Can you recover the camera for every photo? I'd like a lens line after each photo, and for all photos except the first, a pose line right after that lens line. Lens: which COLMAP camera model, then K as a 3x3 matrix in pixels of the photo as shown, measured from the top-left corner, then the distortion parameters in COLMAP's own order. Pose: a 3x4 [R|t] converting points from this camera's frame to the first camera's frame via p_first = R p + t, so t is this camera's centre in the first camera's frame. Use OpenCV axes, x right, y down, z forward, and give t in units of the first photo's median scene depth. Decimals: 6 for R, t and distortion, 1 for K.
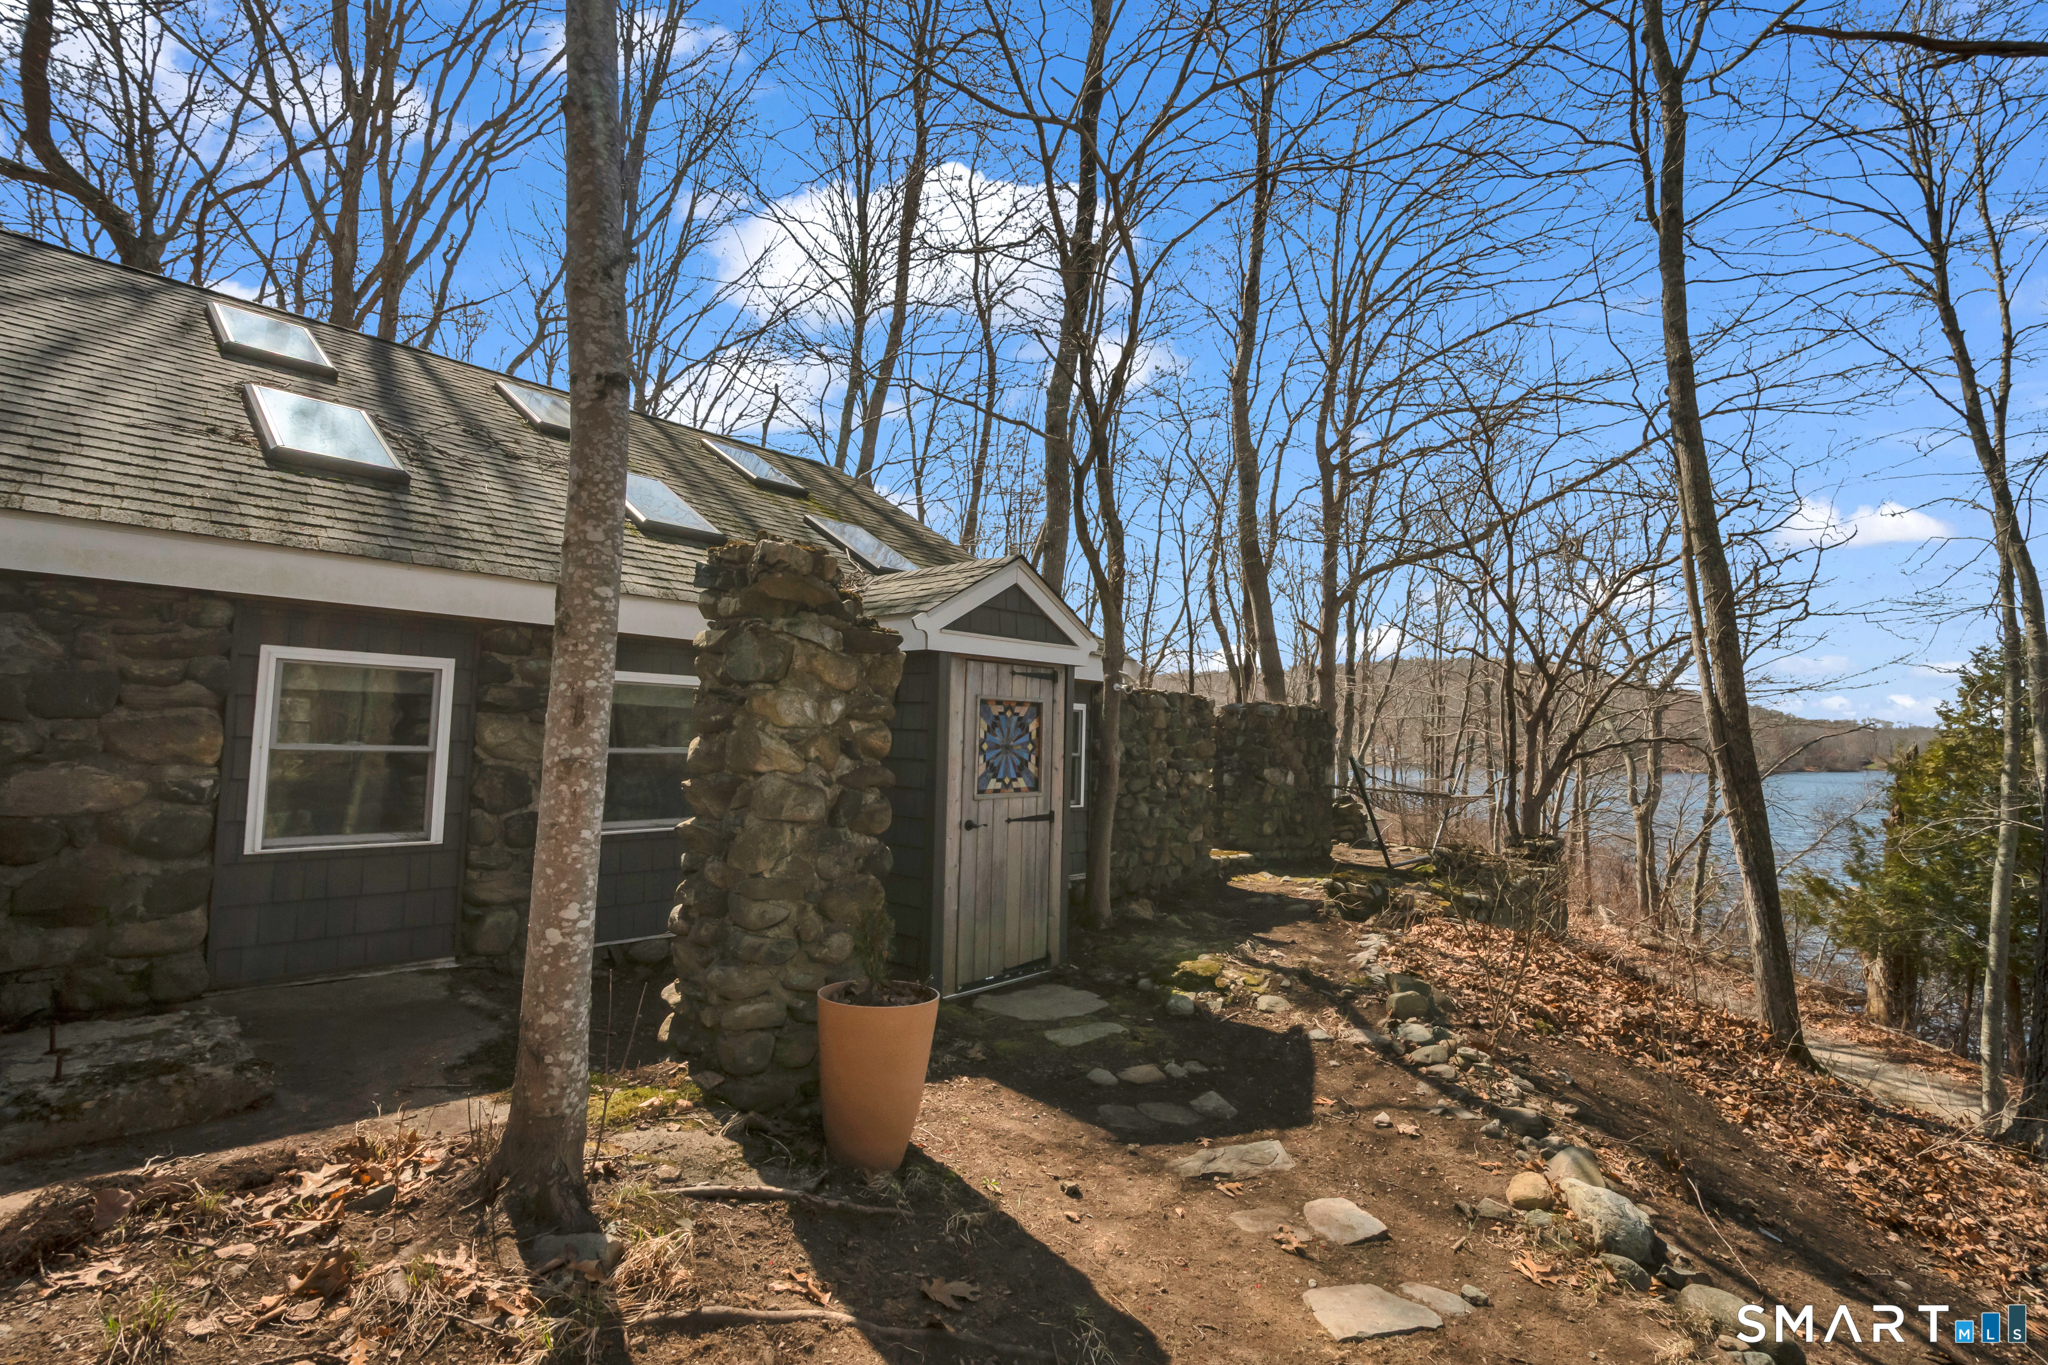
lens RADIAL K [[927.0, 0, 1024.0], [0, 927.0, 682.5], [0, 0, 1]] dist [-0.002258, 0.000113]
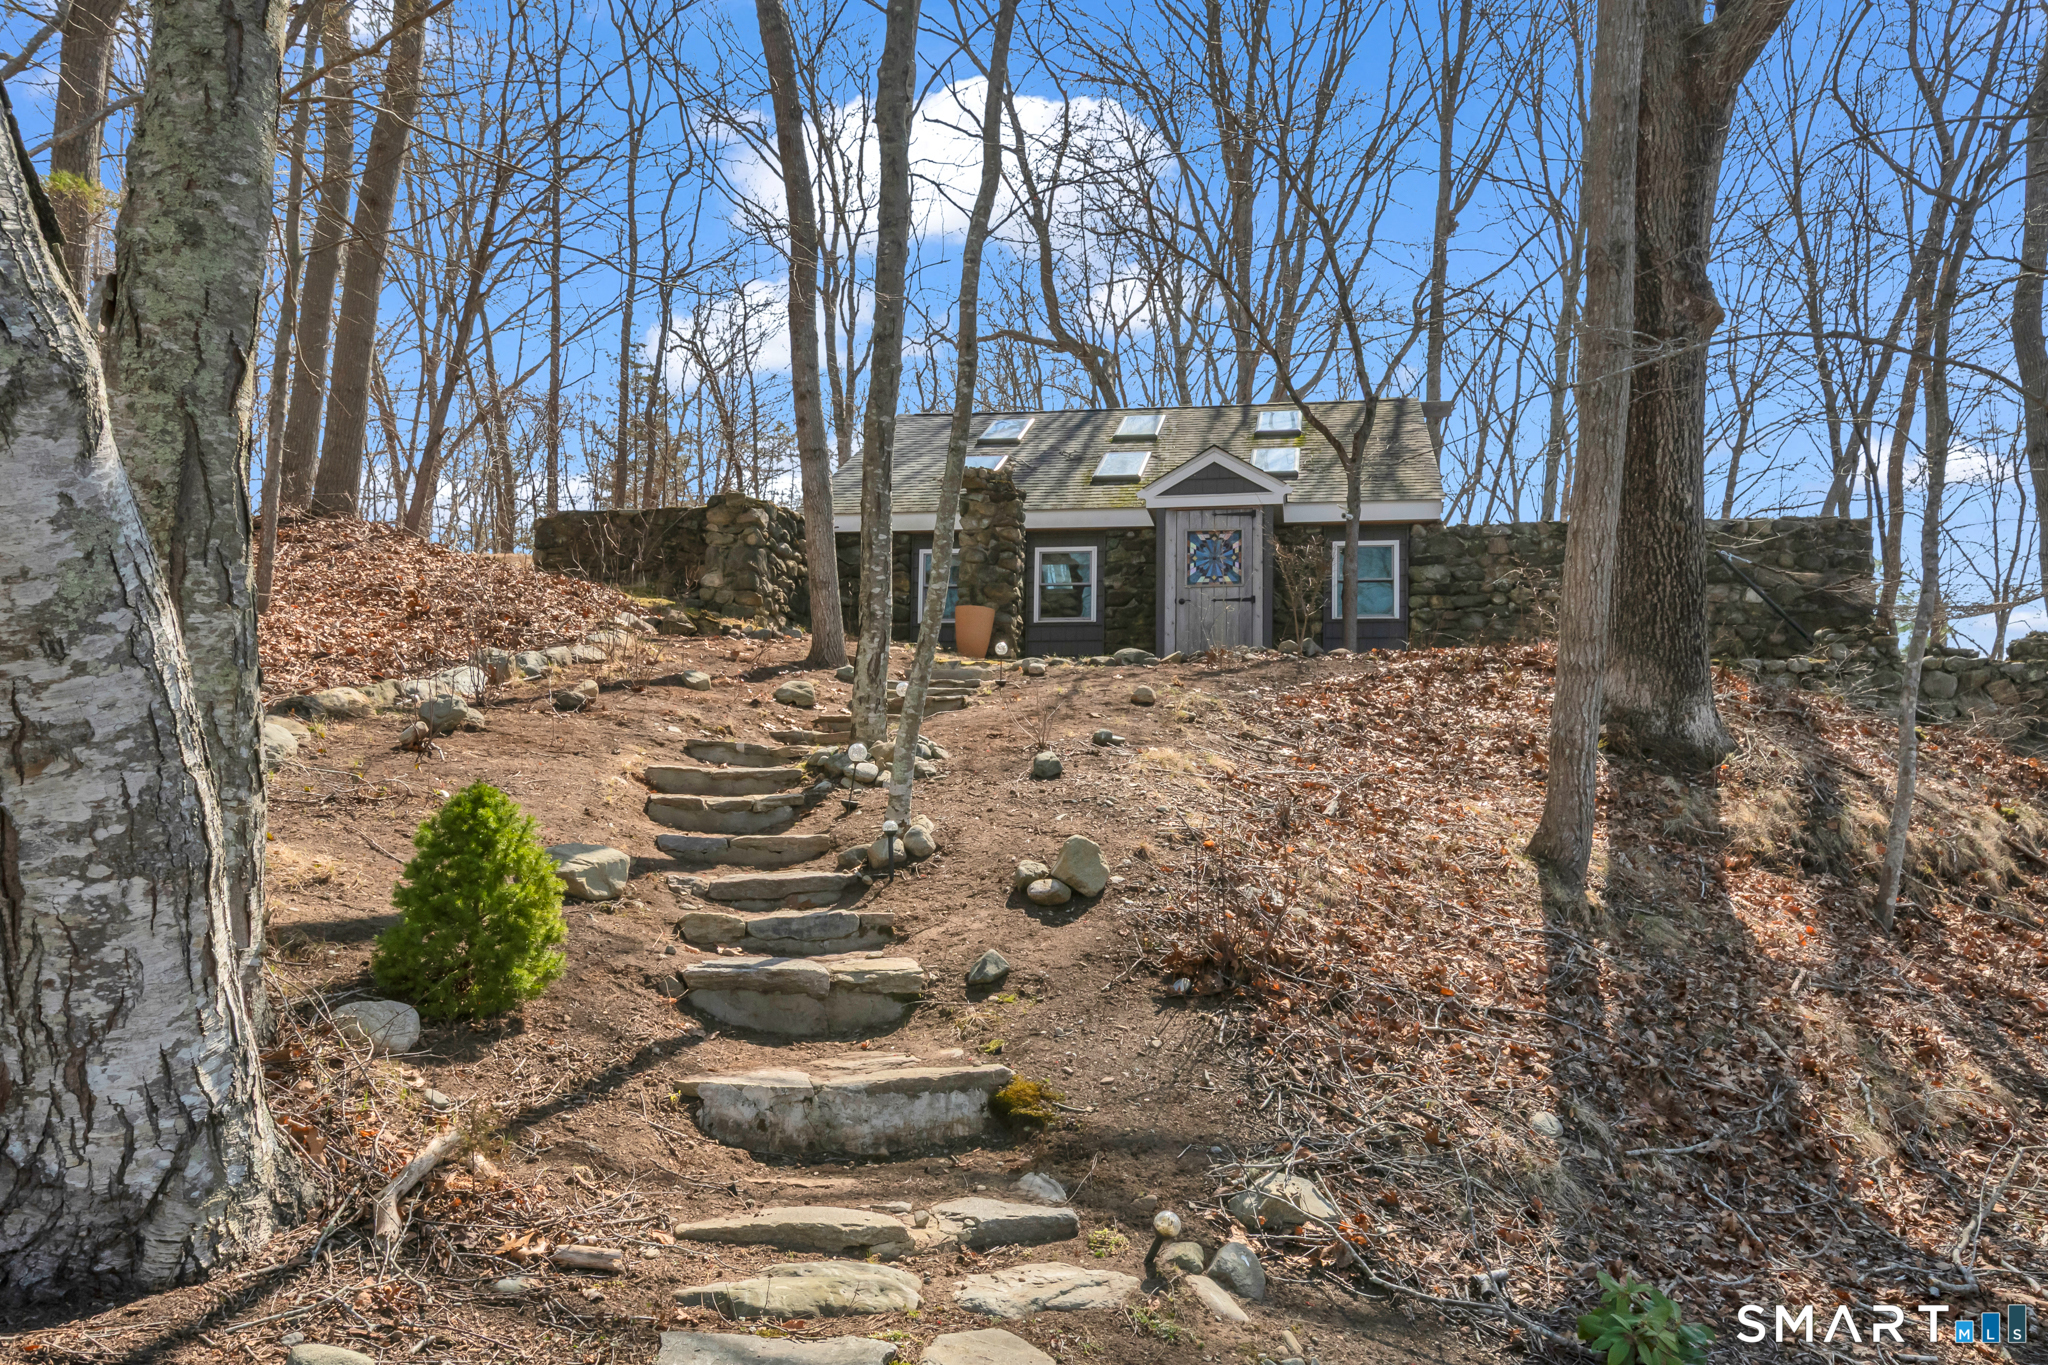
lens RADIAL K [[1537.8, 0, 1024.0], [0, 1537.8, 682.5], [0, 0, 1]] dist [0.028056, -0.033255]
pose [[0.511973, -0.118447, -0.850796, 2.127657], [0.037494, 0.992585, -0.115624, 0.595681], [0.858183, 0.027297, 0.512618, -0.717488]]
